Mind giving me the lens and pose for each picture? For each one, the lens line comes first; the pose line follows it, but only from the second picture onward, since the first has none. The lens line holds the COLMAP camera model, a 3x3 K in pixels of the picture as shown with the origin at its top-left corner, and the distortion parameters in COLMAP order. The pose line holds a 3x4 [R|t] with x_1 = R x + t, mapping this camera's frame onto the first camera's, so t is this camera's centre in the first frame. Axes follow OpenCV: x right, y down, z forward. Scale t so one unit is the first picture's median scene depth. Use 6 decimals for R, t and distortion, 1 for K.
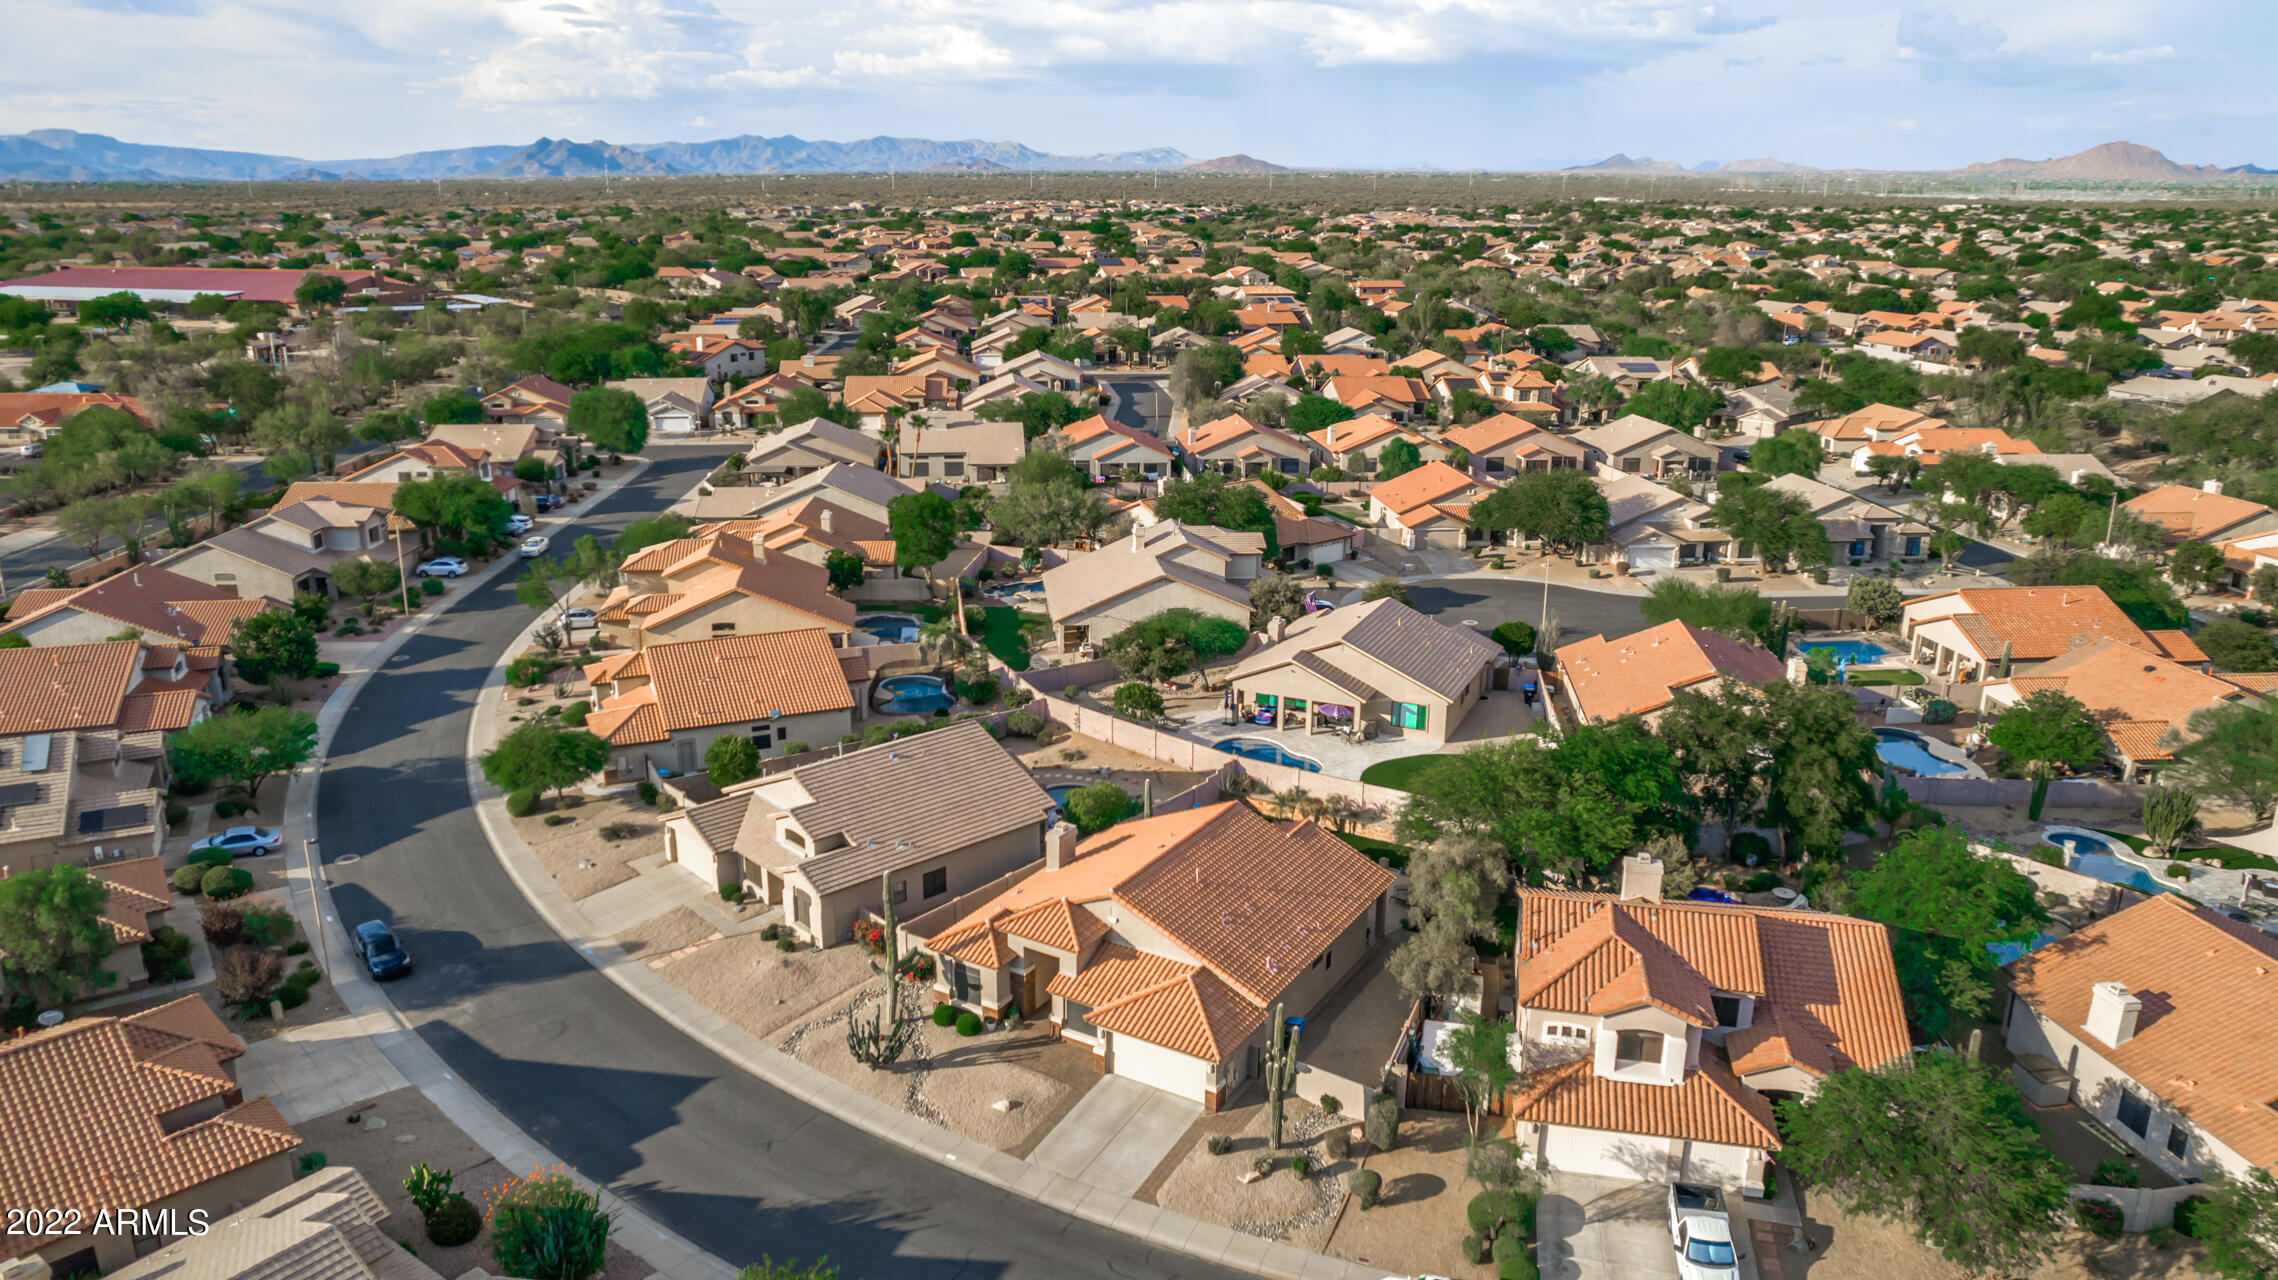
lens RADIAL K [[1532.3, 0, 1133.6], [0, 1532.3, 634.5], [0, 0, 1]] dist [-0.064957, 0.052205]
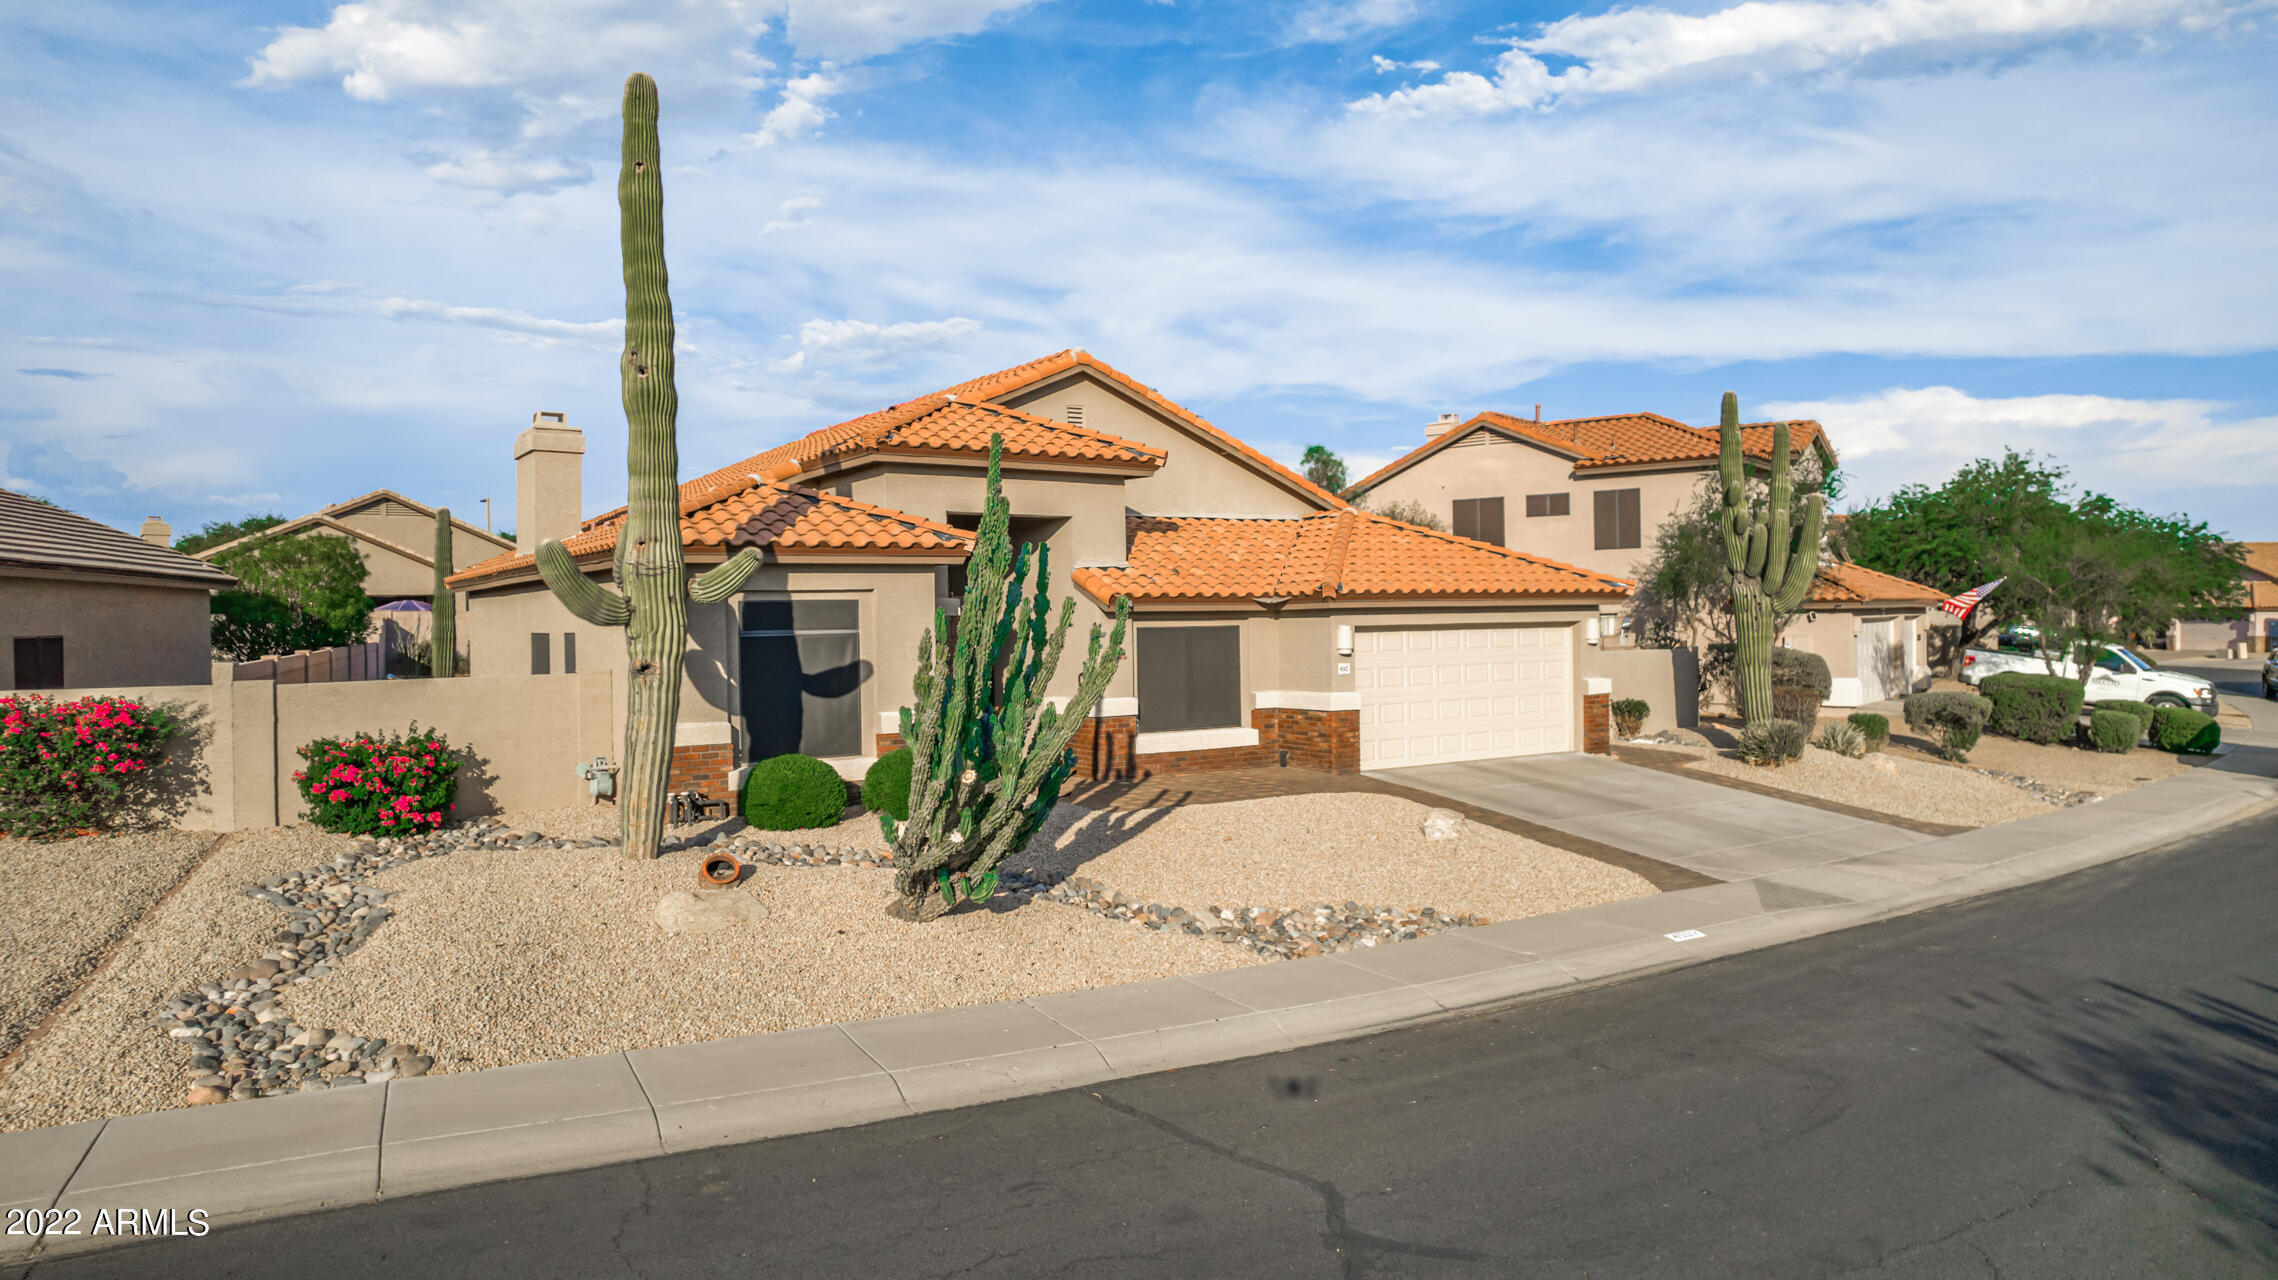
lens RADIAL K [[1459.3, 0, 1135.9], [0, 1459.3, 635.3], [0, 0, 1]] dist [-0.081478, 0.081442]
pose [[0.443412, -0.025078, 0.895967, -0.322753], [0.266262, 0.958170, -0.104953, 0.278269], [-0.855857, 0.285099, 0.431541, 0.891366]]
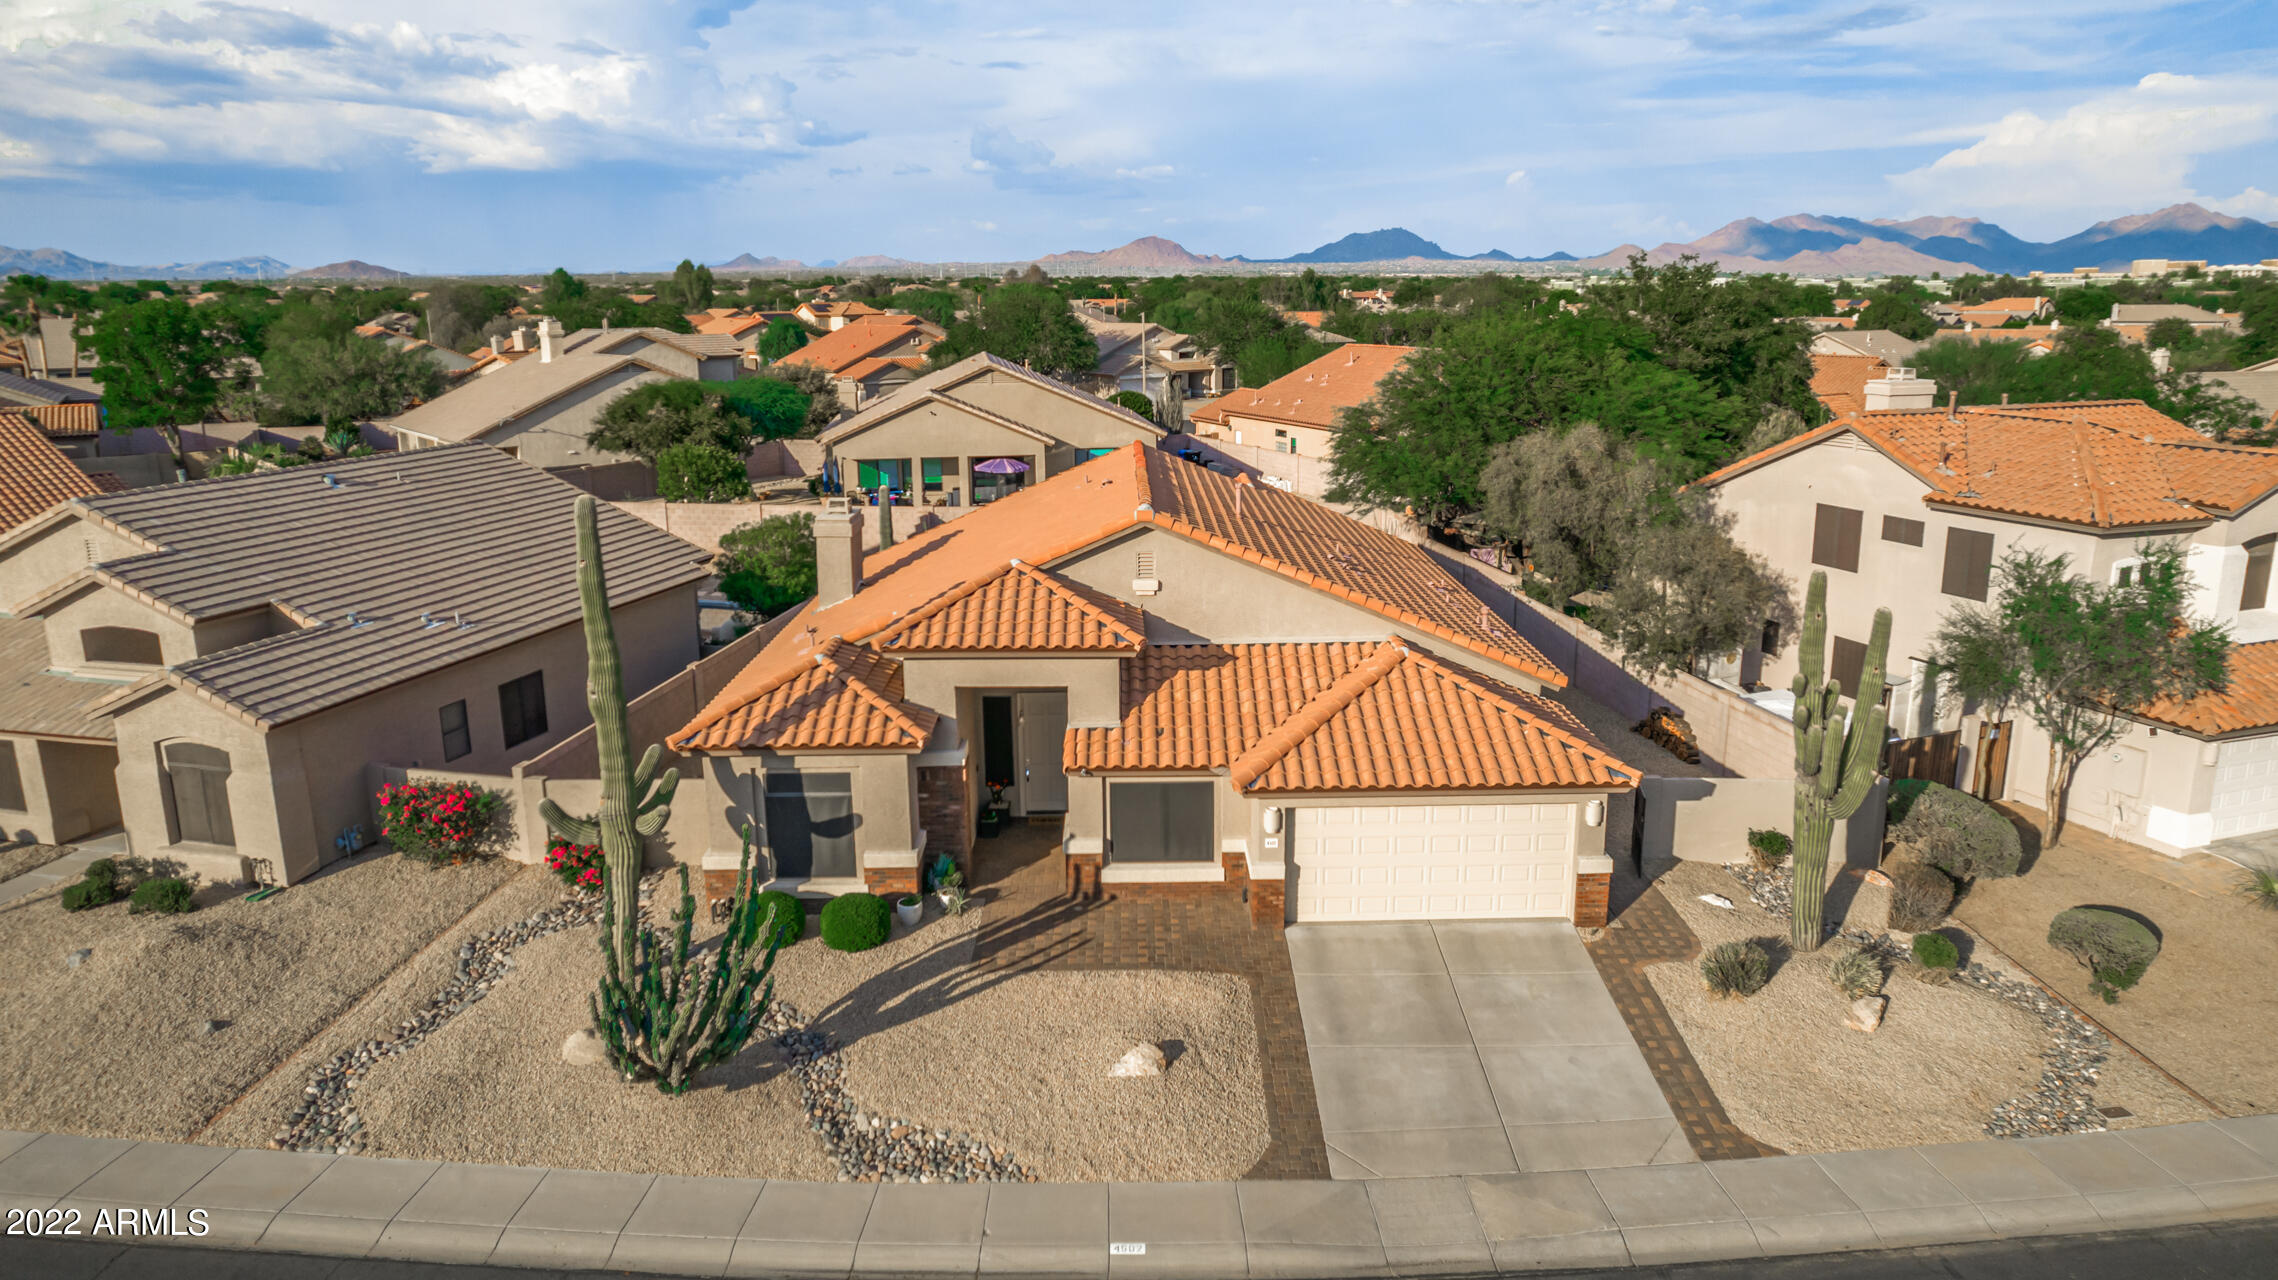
lens RADIAL K [[1473.9, 0, 1137.7], [0, 1473.9, 644.1], [0, 0, 1]] dist [-0.084708, 0.082692]
pose [[0.852093, -0.137251, 0.505073, -0.227096], [0.160813, 0.986980, -0.003095, 0.211006], [-0.498072, 0.083860, 0.863071, 0.687546]]
